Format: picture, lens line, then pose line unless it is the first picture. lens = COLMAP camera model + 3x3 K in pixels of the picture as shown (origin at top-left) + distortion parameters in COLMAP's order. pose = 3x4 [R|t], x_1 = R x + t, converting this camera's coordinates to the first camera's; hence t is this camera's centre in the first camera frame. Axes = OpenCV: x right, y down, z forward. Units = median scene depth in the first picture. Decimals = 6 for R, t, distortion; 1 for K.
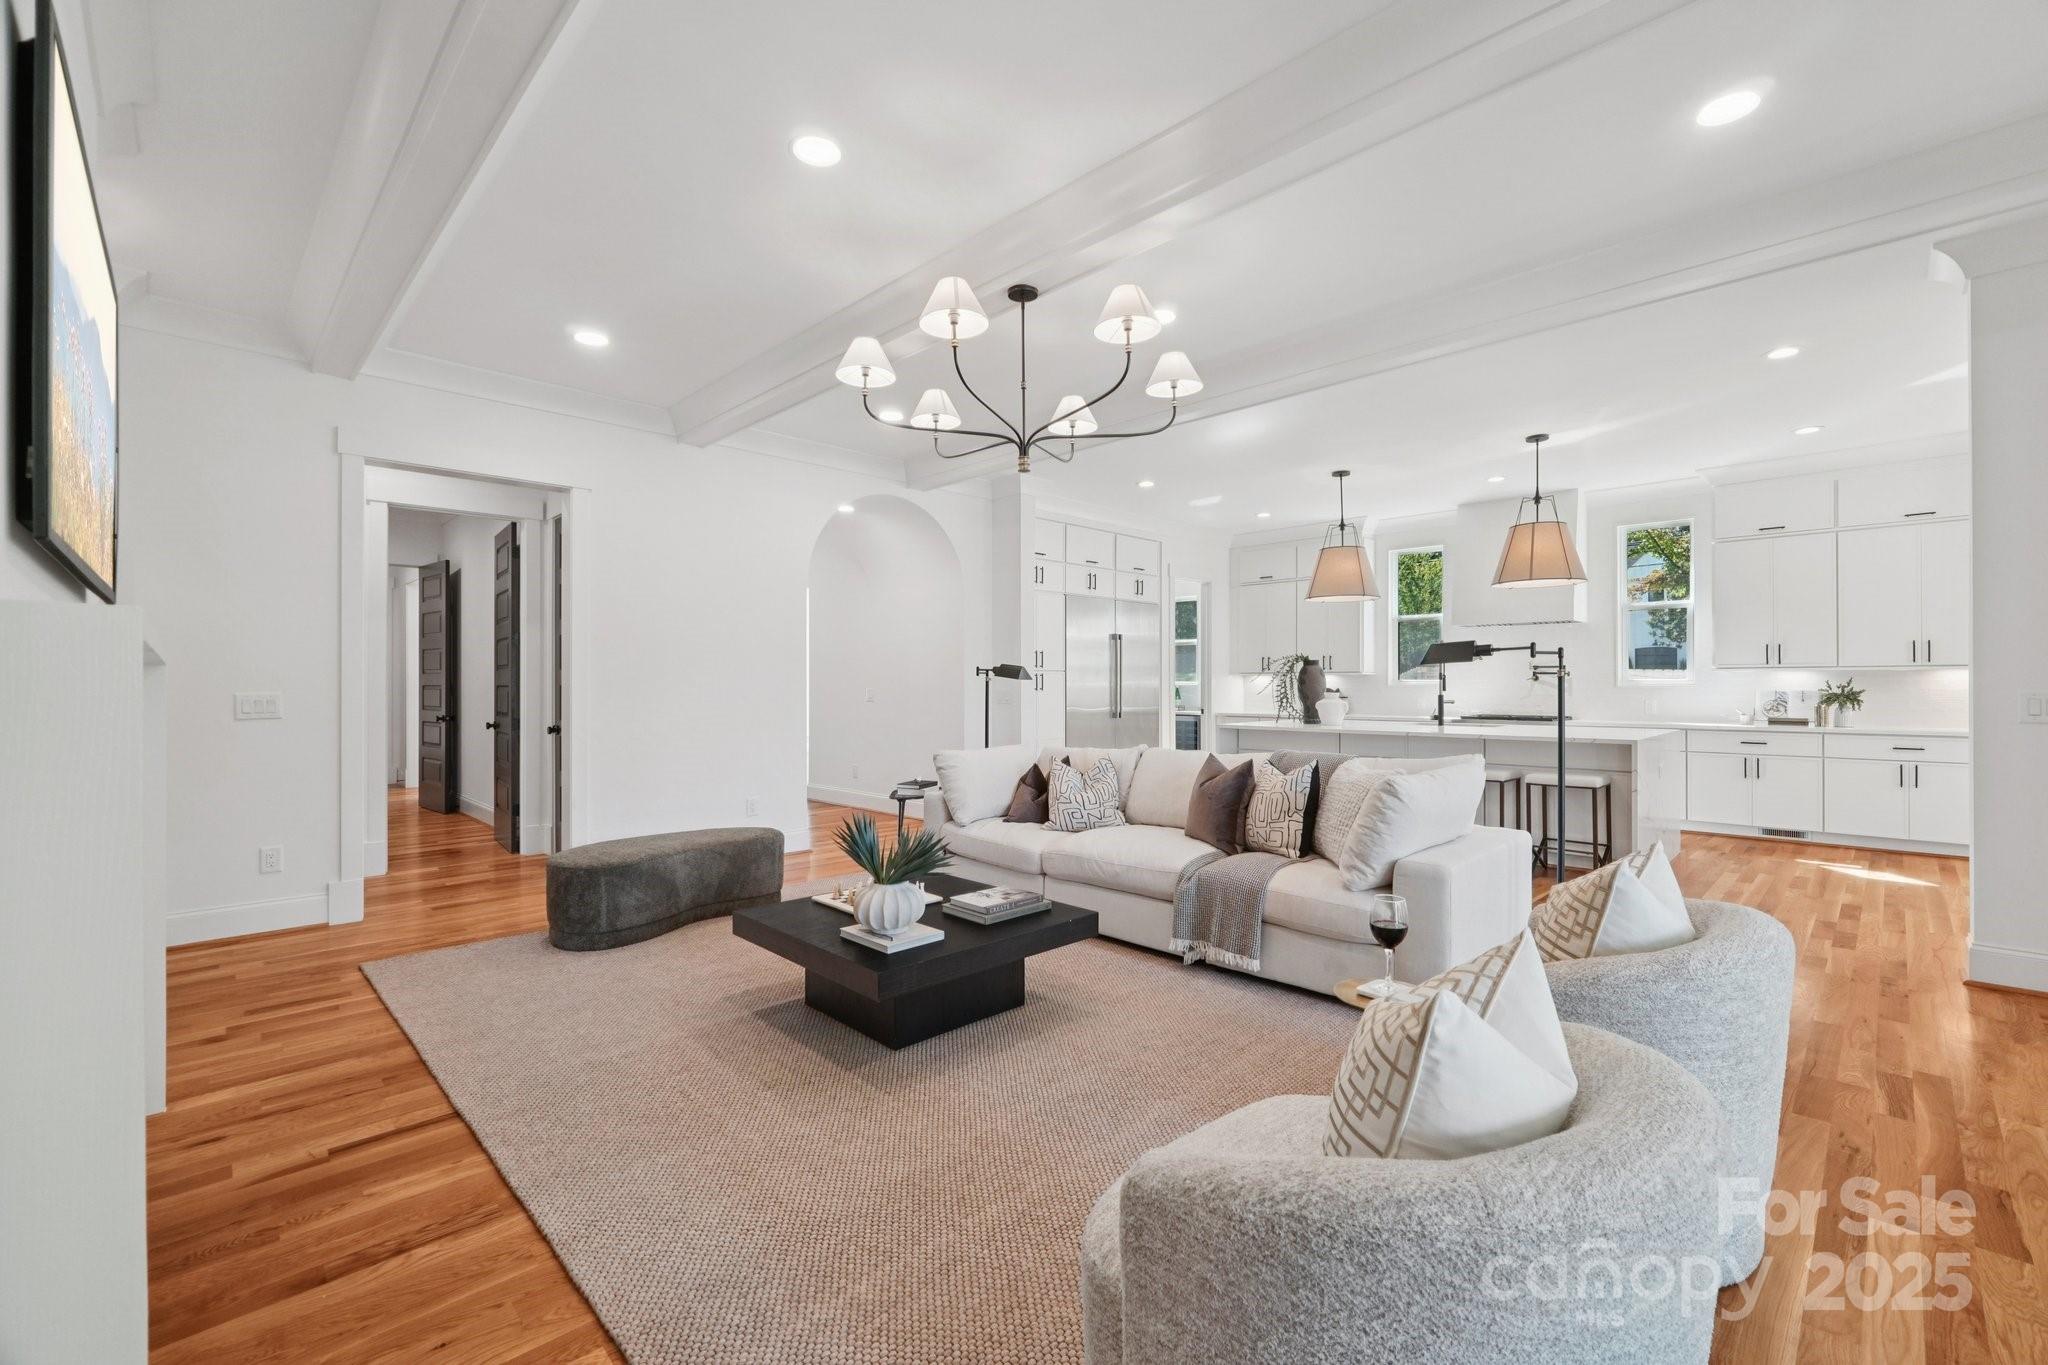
lens RADIAL K [[861.7, 0, 1031.7], [0, 861.7, 683.2], [0, 0, 1]] dist [-0.012130, 0.003097]
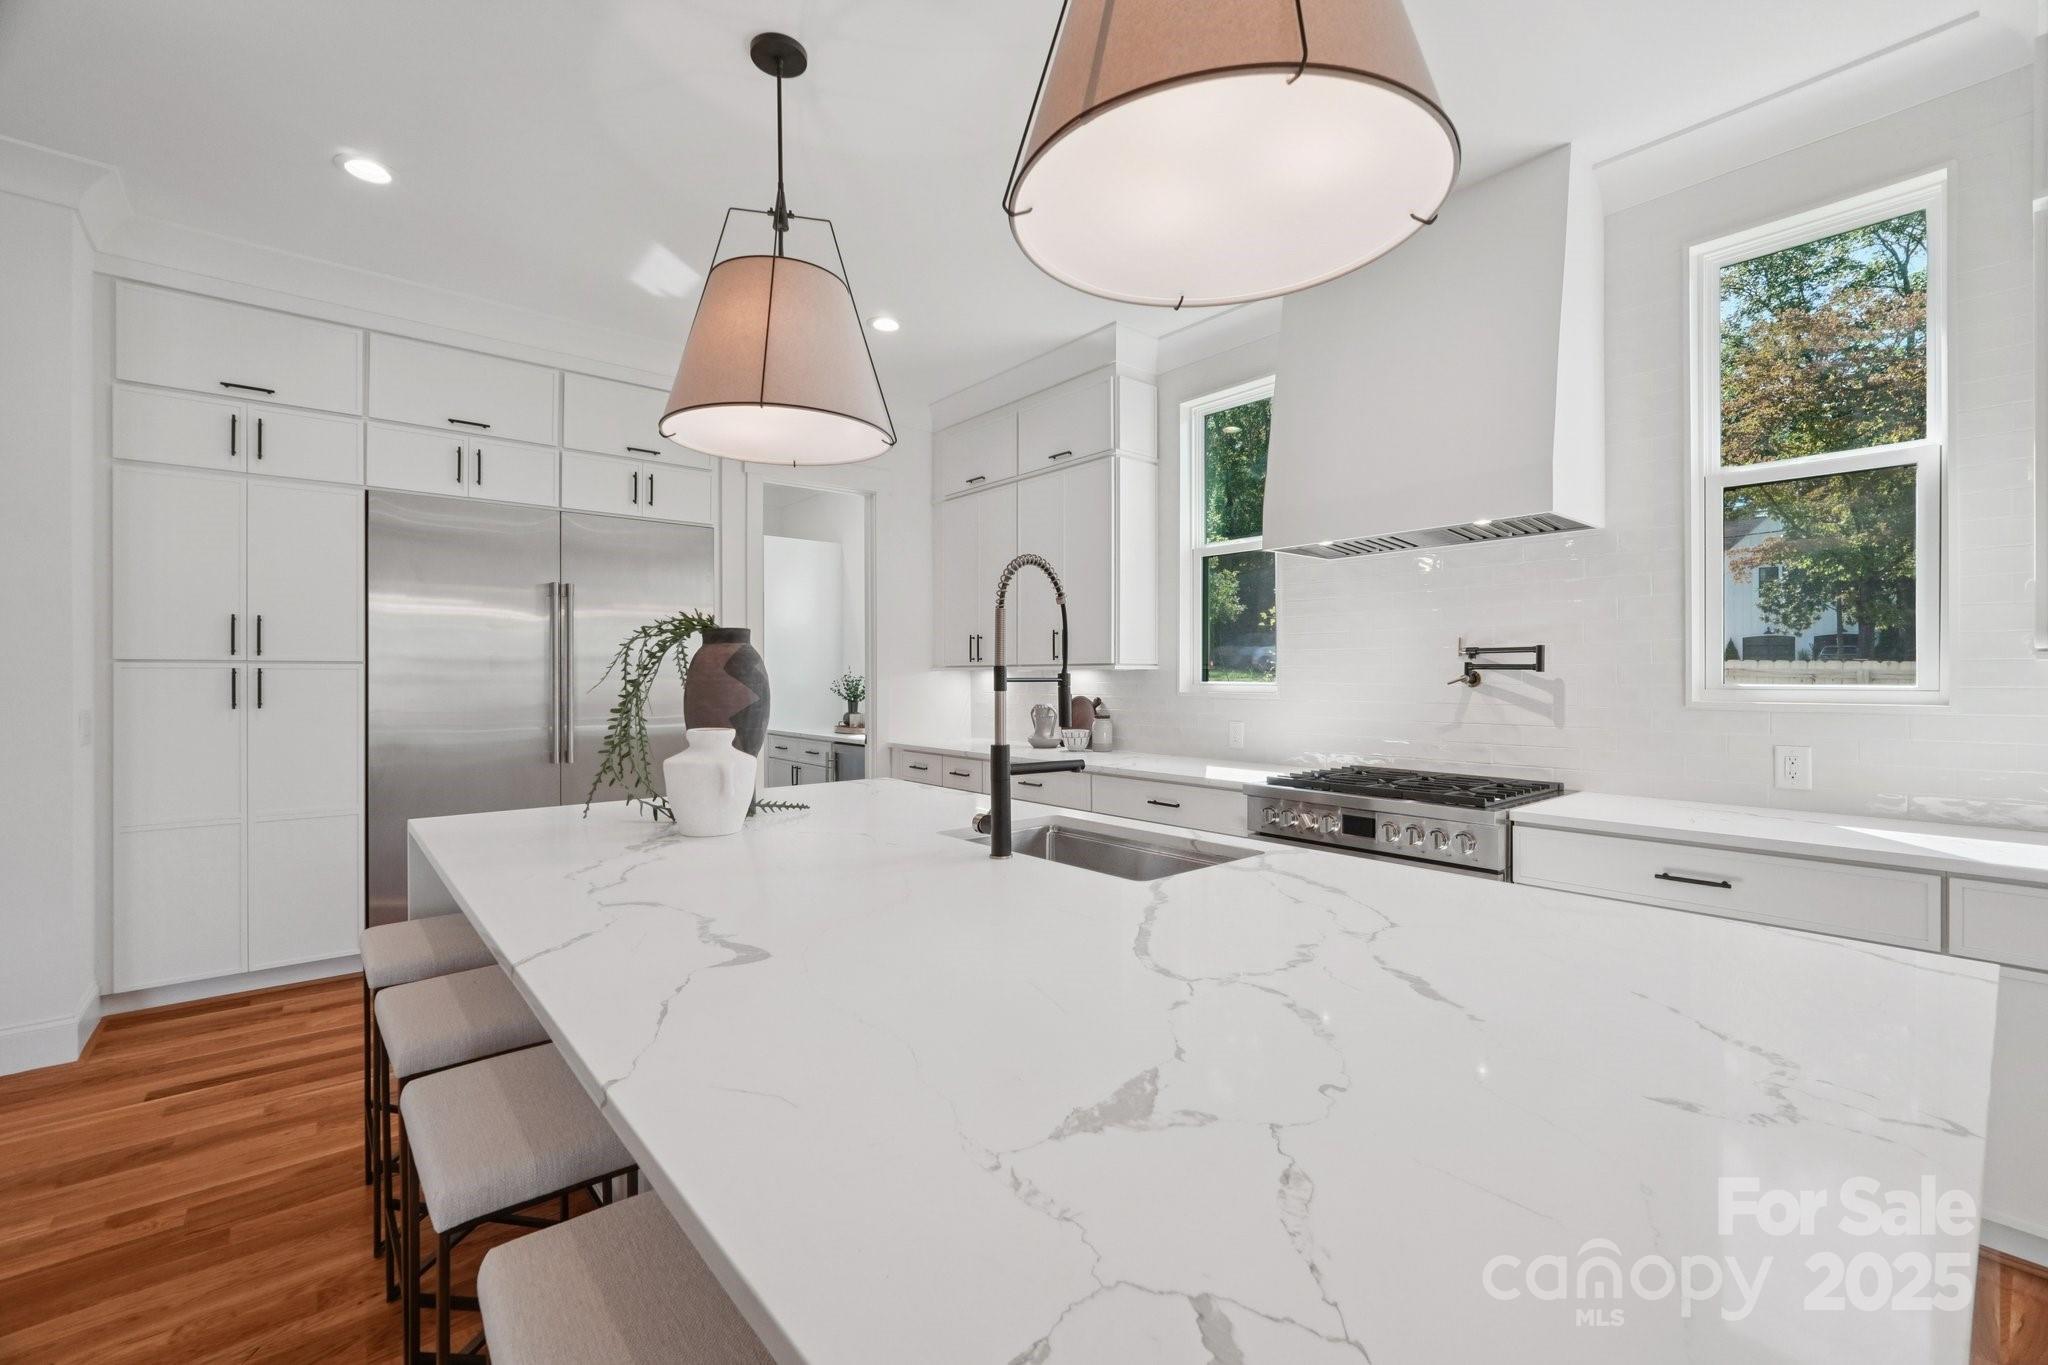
lens RADIAL K [[861.7, 0, 1031.7], [0, 861.7, 681.1], [0, 0, 1]] dist [-0.012130, 0.003097]
pose [[0.996865, 0.000582, -0.079122, 0.426278], [-0.000280, 0.999993, 0.003834, -0.006820], [0.079124, -0.003800, 0.996858, 0.606488]]
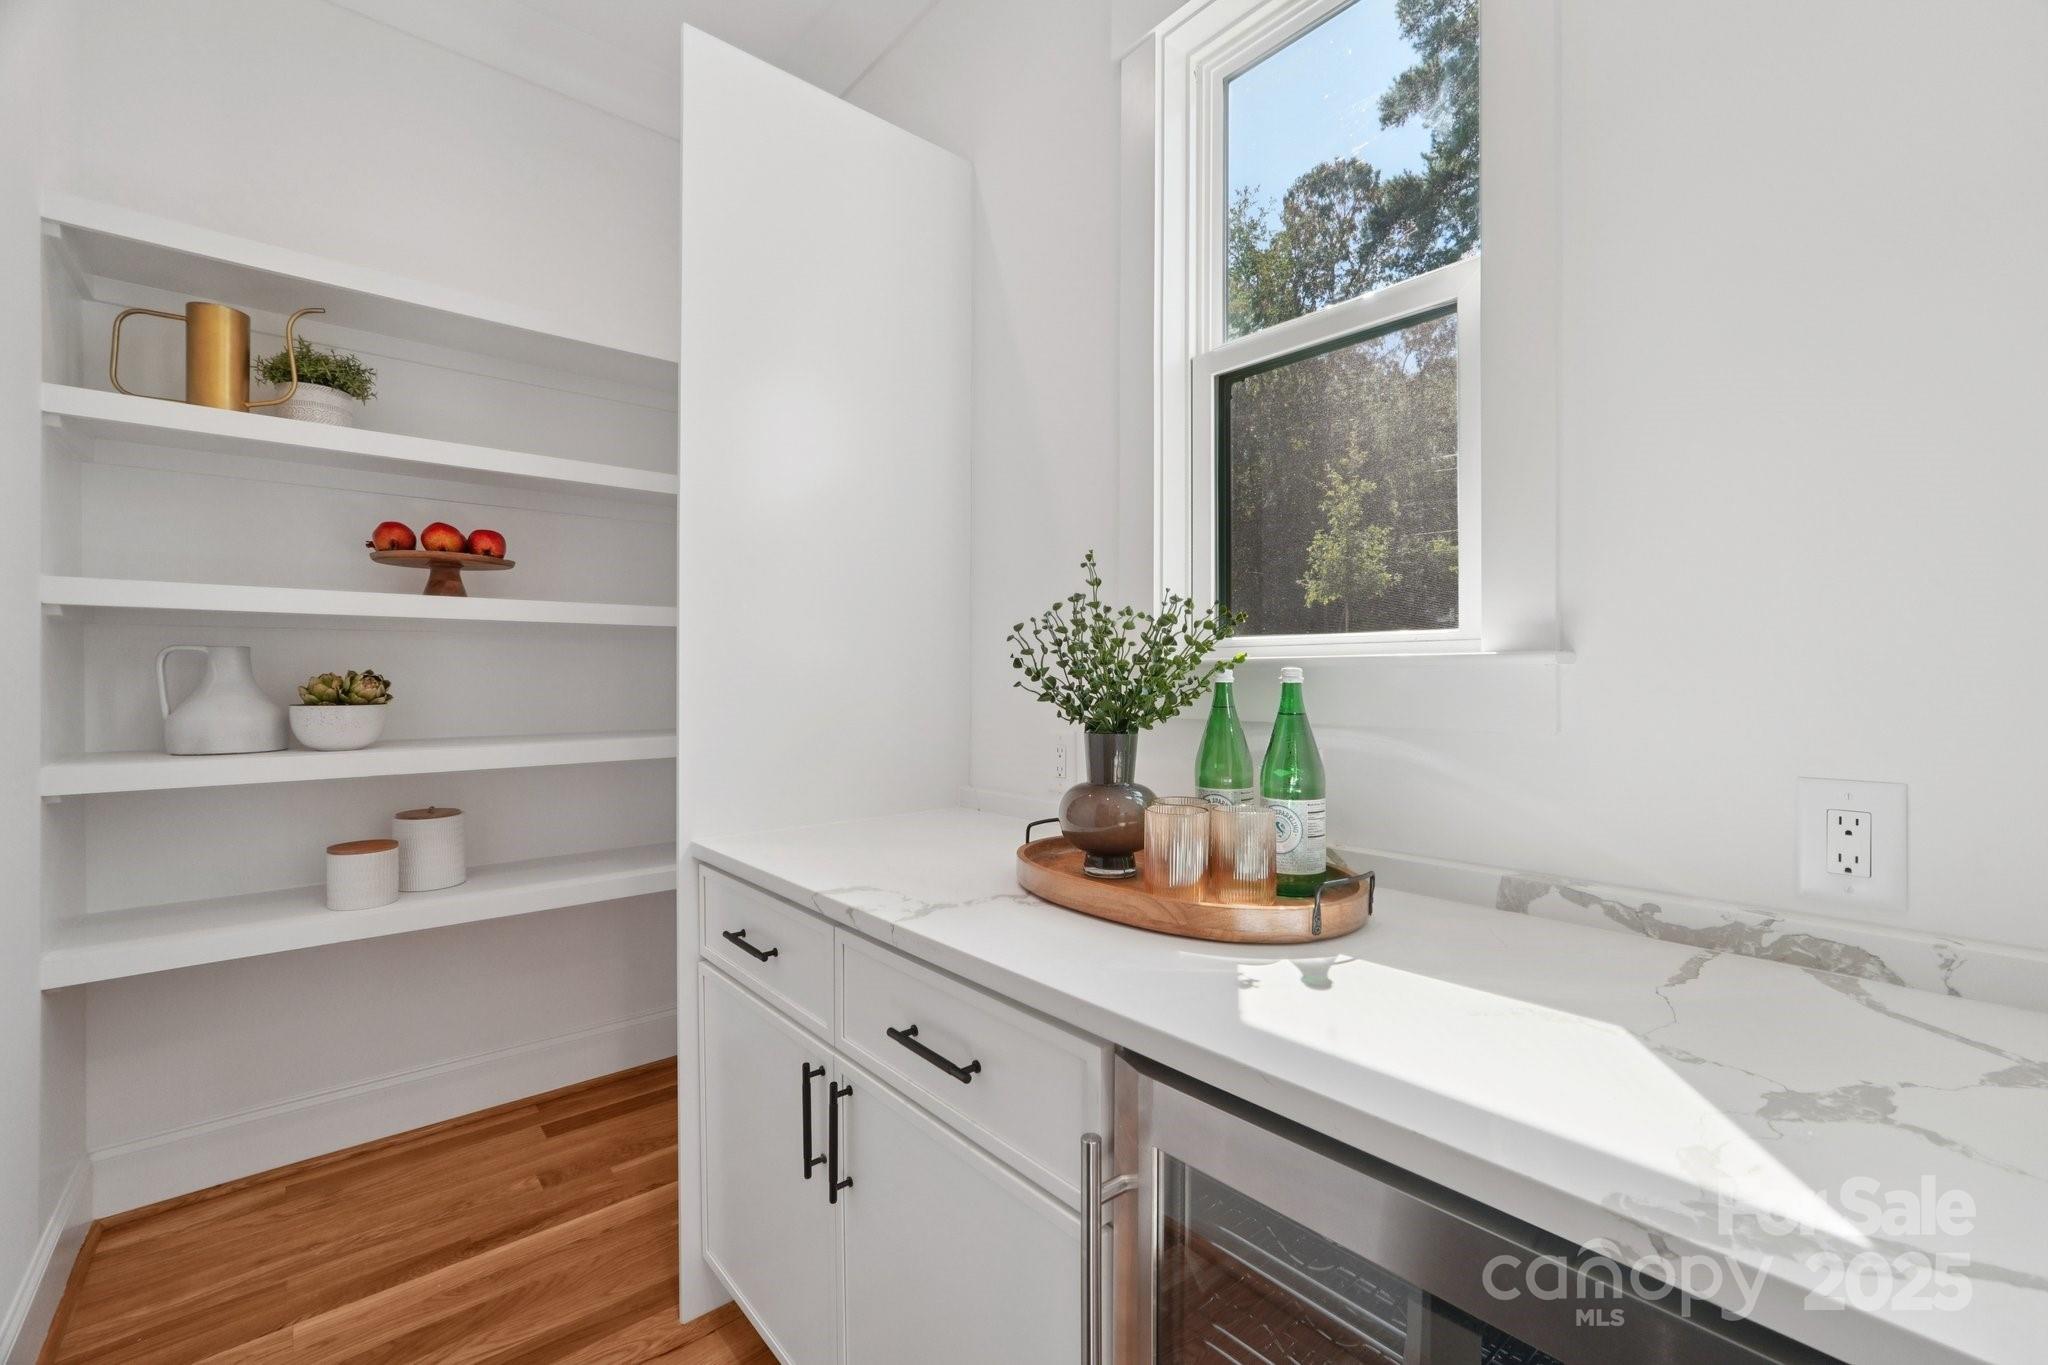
lens RADIAL K [[861.7, 0, 1029.9], [0, 861.7, 680.1], [0, 0, 1]] dist [-0.012130, 0.003097]
pose [[0.998332, 0.003726, -0.057607, 0.196975], [-0.003736, 0.999993, -0.000080, 0.005679], [0.057606, 0.000295, 0.998339, 1.213309]]
